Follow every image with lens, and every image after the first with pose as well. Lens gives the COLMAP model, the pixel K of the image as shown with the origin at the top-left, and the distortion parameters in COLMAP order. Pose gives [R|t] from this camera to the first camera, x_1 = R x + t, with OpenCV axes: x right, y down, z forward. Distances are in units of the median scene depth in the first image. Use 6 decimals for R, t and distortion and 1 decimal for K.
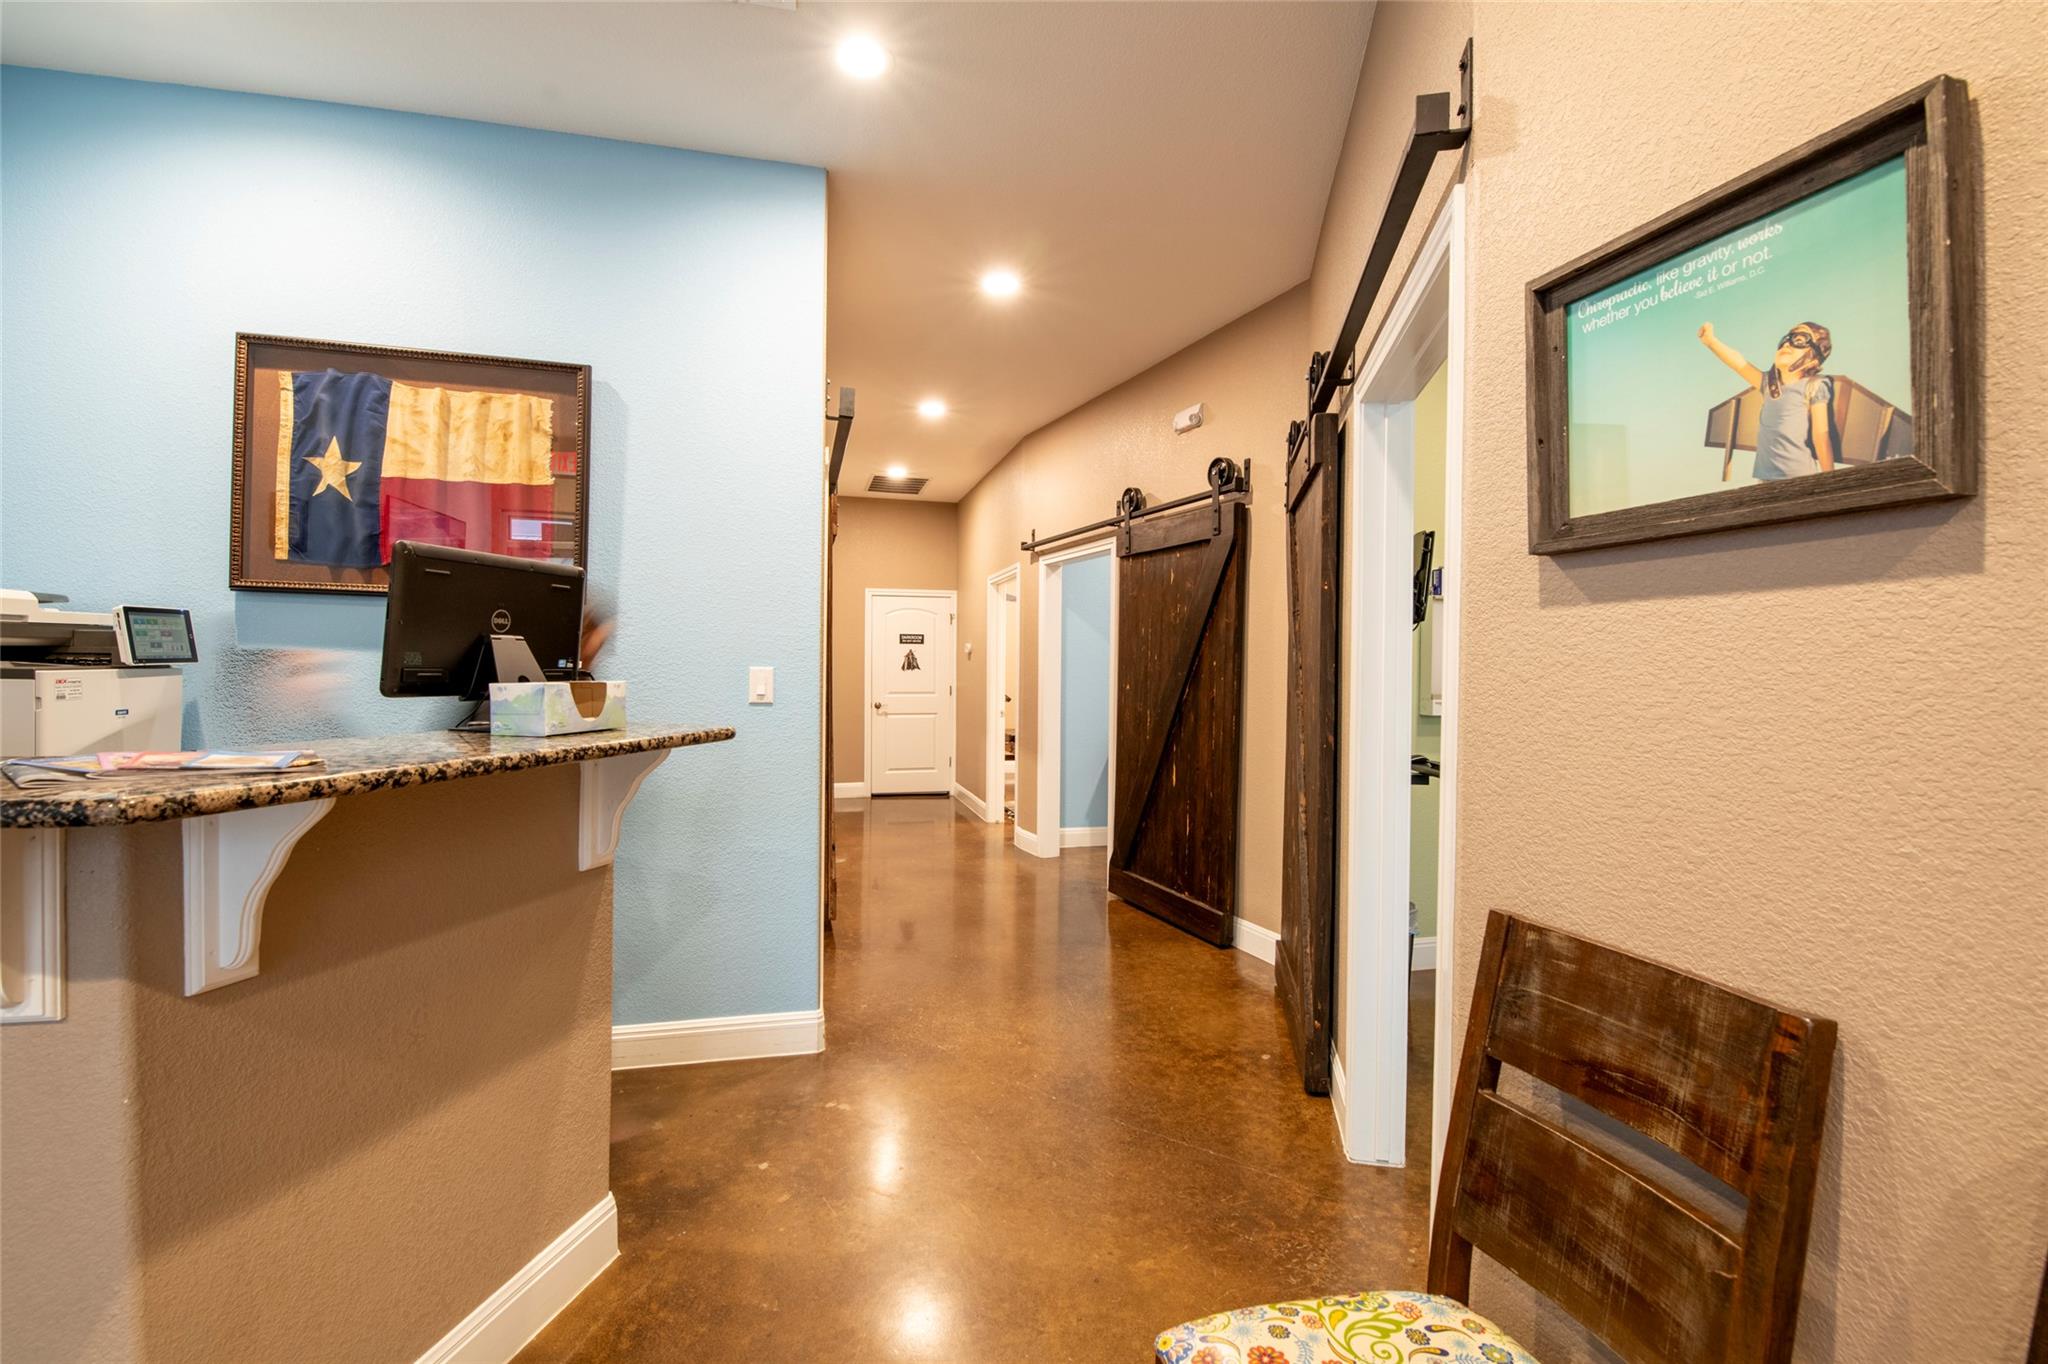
lens RADIAL K [[884.7, 0, 1028.0], [0, 884.7, 675.9], [0, 0, 1]] dist [-0.012236, -0.004712]
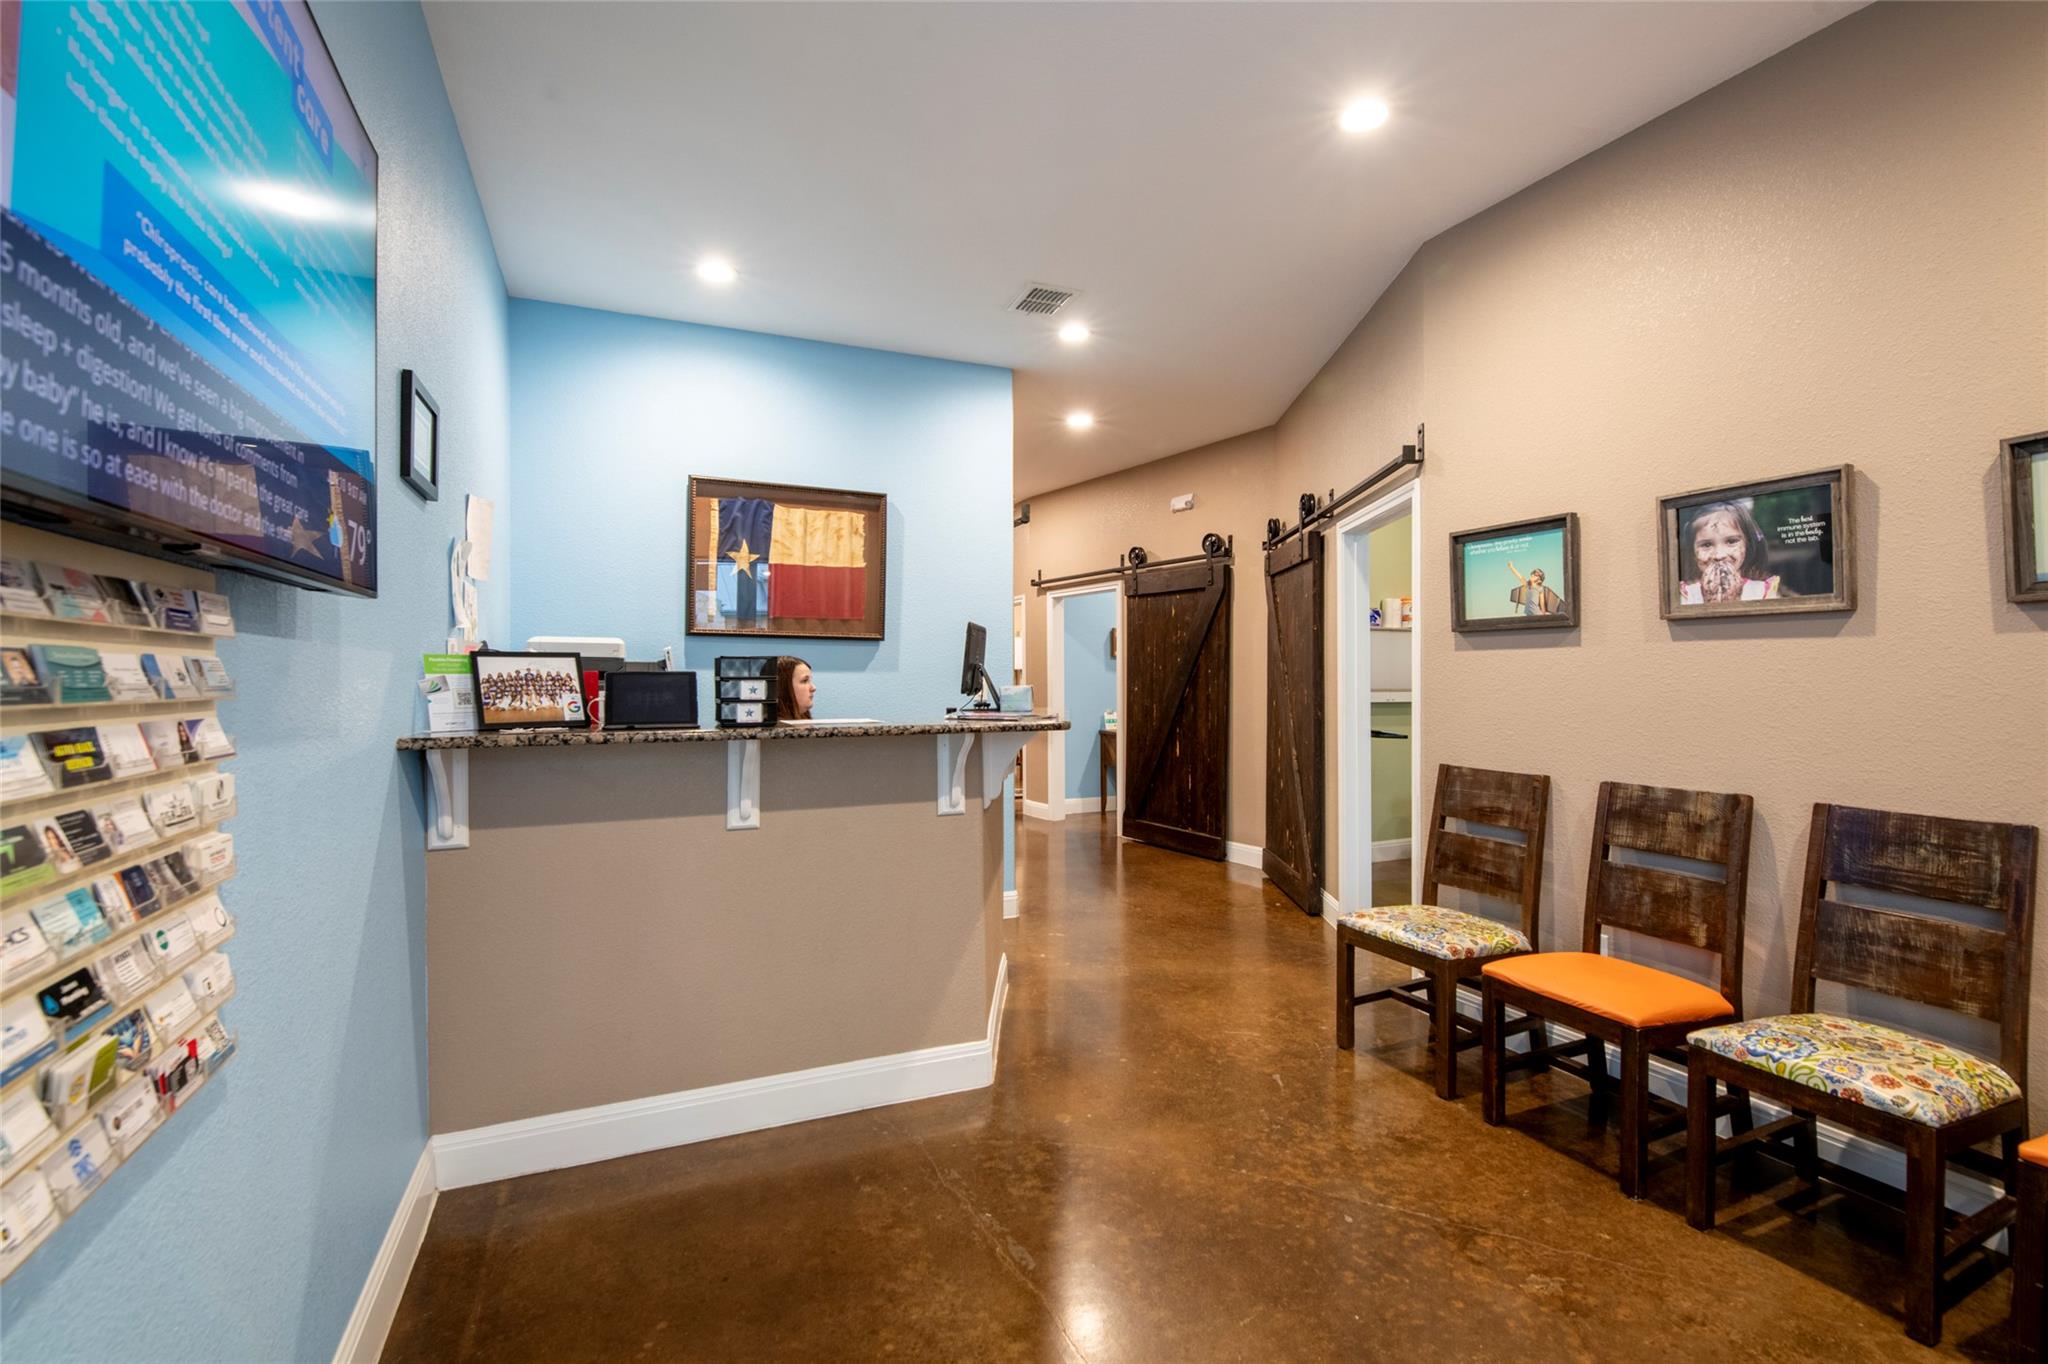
lens RADIAL K [[884.7, 0, 1013.7], [0, 884.7, 674.4], [0, 0, 1]] dist [-0.012236, -0.004712]
pose [[0.989496, -0.012526, 0.144017, -0.519619], [0.014047, 0.999856, -0.009551, 0.000643], [-0.143877, 0.011474, 0.989529, -0.669902]]
